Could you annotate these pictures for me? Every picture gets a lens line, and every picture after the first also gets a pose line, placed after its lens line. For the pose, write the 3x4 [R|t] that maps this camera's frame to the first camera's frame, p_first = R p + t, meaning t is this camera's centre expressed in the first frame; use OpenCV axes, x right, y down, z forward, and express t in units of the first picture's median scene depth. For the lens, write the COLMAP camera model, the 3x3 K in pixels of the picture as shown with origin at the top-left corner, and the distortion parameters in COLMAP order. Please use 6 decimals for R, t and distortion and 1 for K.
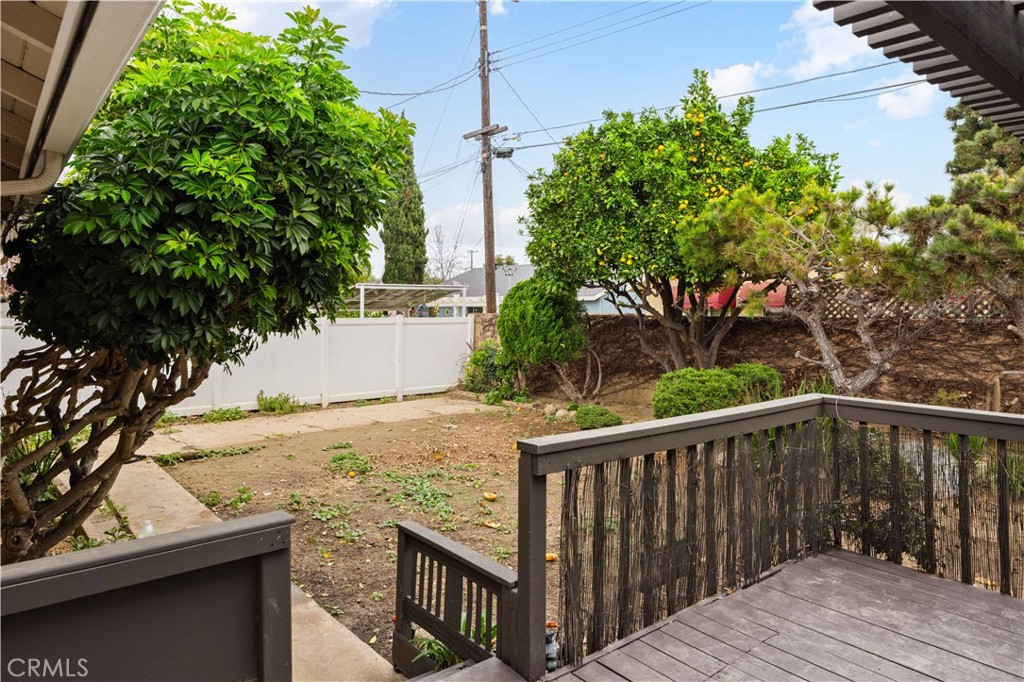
lens RADIAL K [[643.7, 0, 513.6], [0, 643.7, 301.8], [0, 0, 1]] dist [-0.004602, -0.000475]
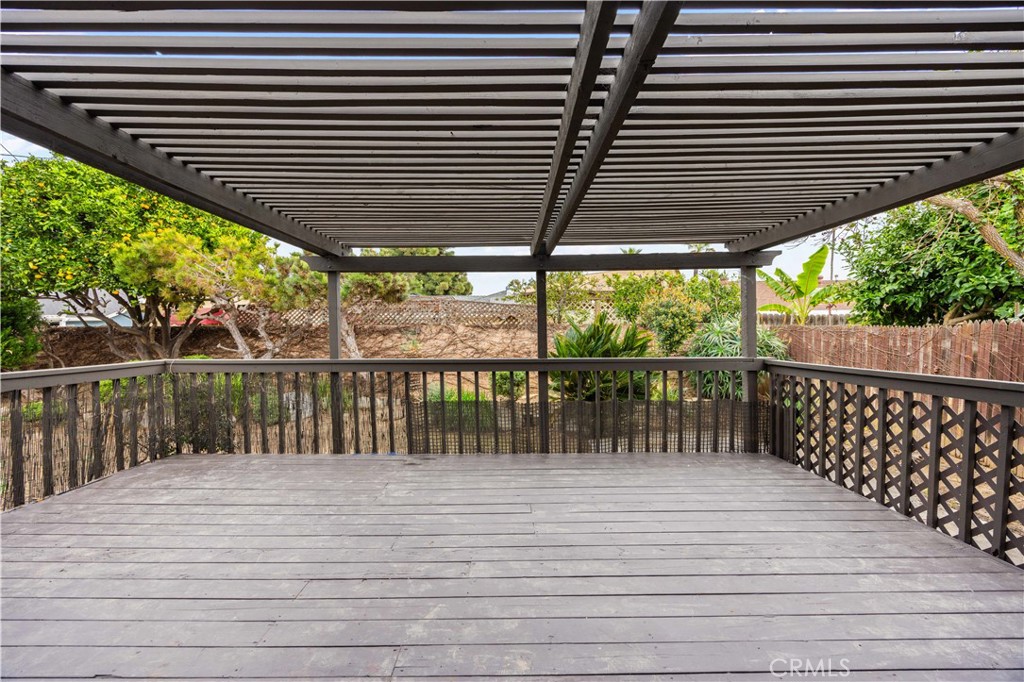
lens RADIAL K [[393.8, 0, 510.9], [0, 393.8, 341.0], [0, 0, 1]] dist [-0.000495, -0.000325]
pose [[0.640610, -0.019719, 0.767613, 0.145962], [-0.002833, 0.999603, 0.028043, 0.037218], [-0.767861, -0.020139, 0.640300, -0.126137]]
